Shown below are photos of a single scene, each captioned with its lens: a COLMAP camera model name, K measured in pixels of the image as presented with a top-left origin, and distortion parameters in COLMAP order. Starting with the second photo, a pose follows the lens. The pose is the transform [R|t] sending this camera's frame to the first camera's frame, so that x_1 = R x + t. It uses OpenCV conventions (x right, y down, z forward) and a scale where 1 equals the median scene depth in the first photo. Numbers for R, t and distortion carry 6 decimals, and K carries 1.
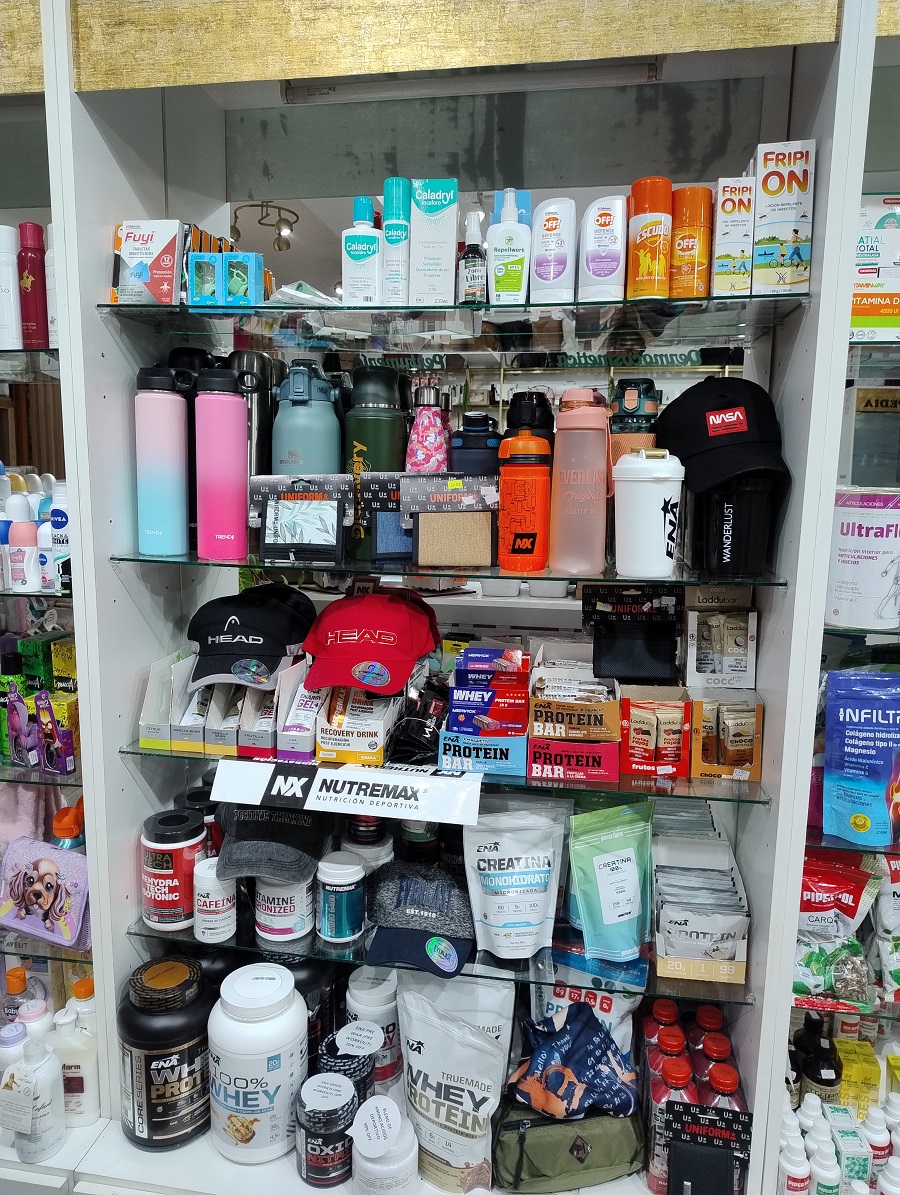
lens RADIAL K [[808.9, 0, 450.0], [0, 808.9, 608.0], [0, 0, 1]] dist [0.100405, -0.118651]
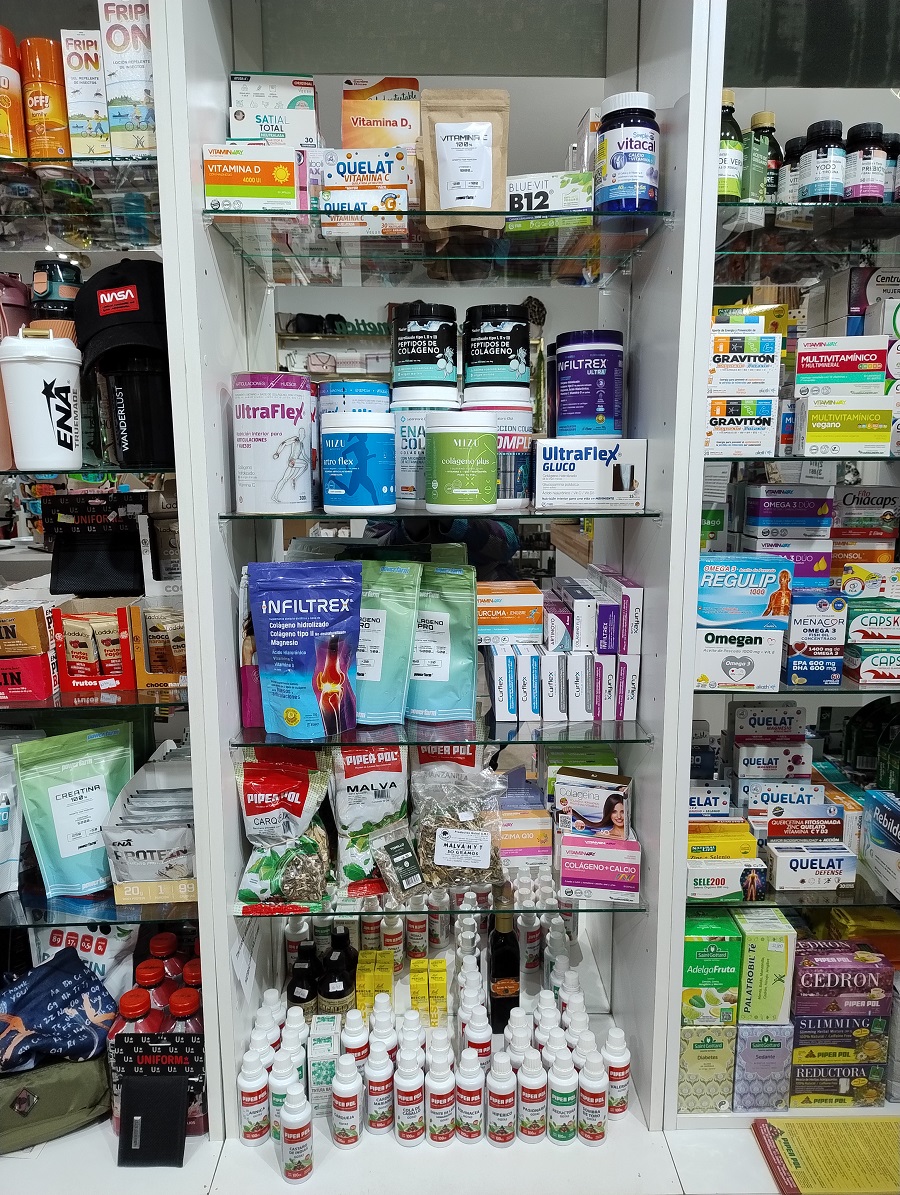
lens RADIAL K [[829.8, 0, 450.0], [0, 829.8, 597.5], [0, 0, 1]] dist [0.042723, -0.030638]
pose [[0.983272, -0.054967, 0.173651, 0.501799], [0.054465, 0.998486, 0.007661, 0.117916], [-0.173809, 0.001925, 0.984778, -0.003006]]
